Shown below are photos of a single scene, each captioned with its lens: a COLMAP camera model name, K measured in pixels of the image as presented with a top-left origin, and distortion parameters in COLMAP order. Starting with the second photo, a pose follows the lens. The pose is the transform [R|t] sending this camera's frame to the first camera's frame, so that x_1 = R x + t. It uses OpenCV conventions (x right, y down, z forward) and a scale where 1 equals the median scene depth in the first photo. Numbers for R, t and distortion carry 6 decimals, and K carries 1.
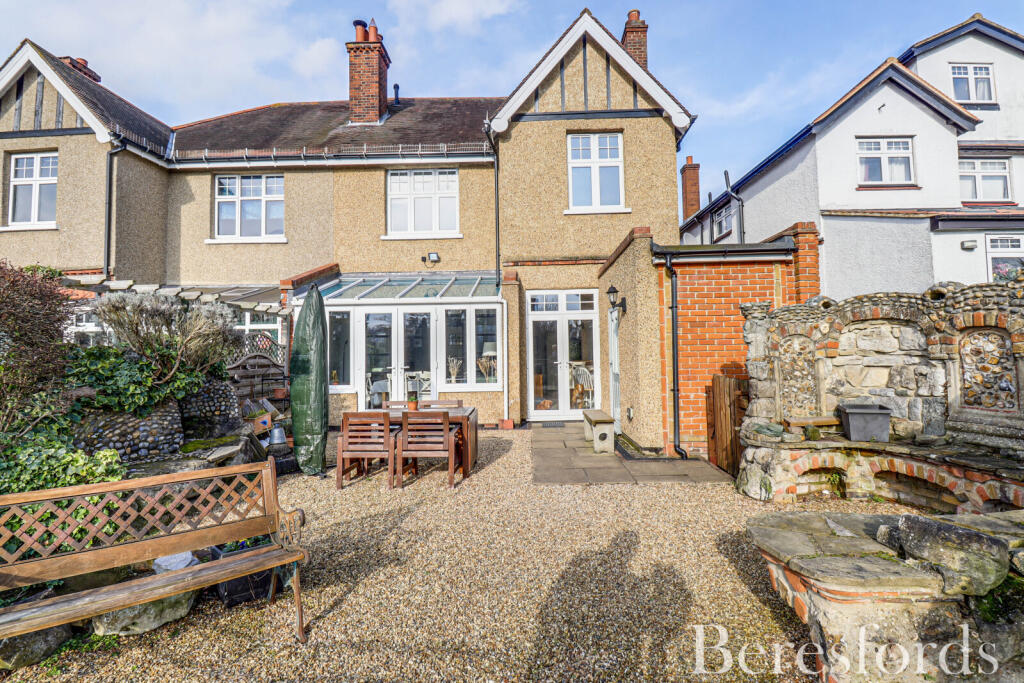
lens RADIAL K [[482.1, 0, 520.8], [0, 482.1, 334.6], [0, 0, 1]] dist [0.003869, -0.014336]
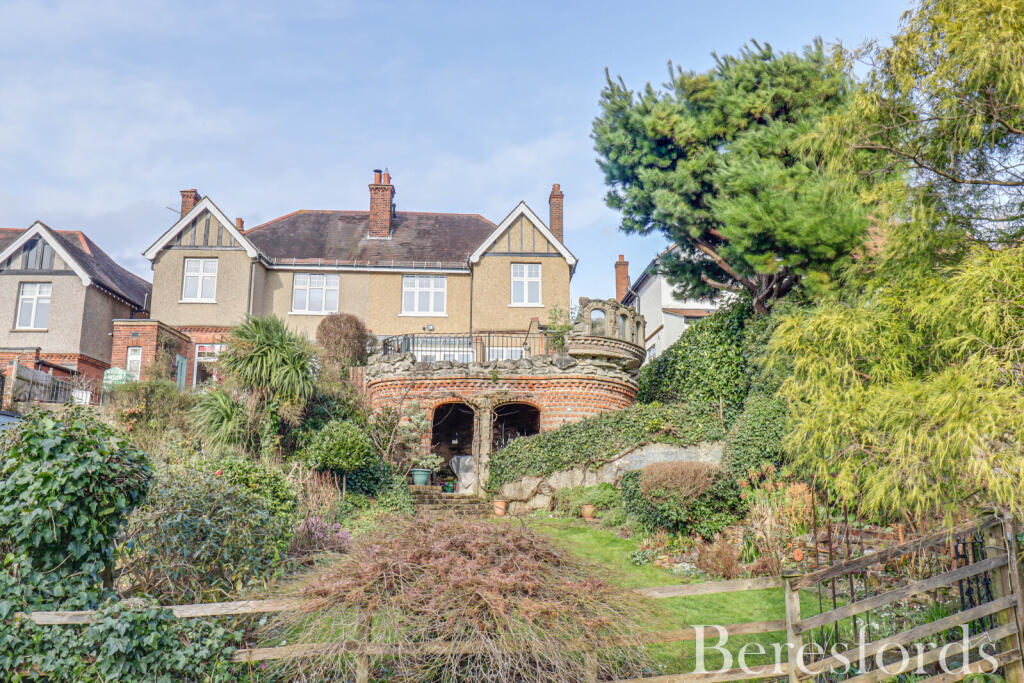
lens RADIAL K [[482.1, 0, 520.8], [0, 482.1, 334.6], [0, 0, 1]] dist [0.003869, -0.014336]
pose [[0.995330, 0.034219, 0.090262, -0.022699], [-0.019579, 0.987189, -0.158348, 0.135610], [-0.094524, 0.155842, 0.983249, -0.740970]]
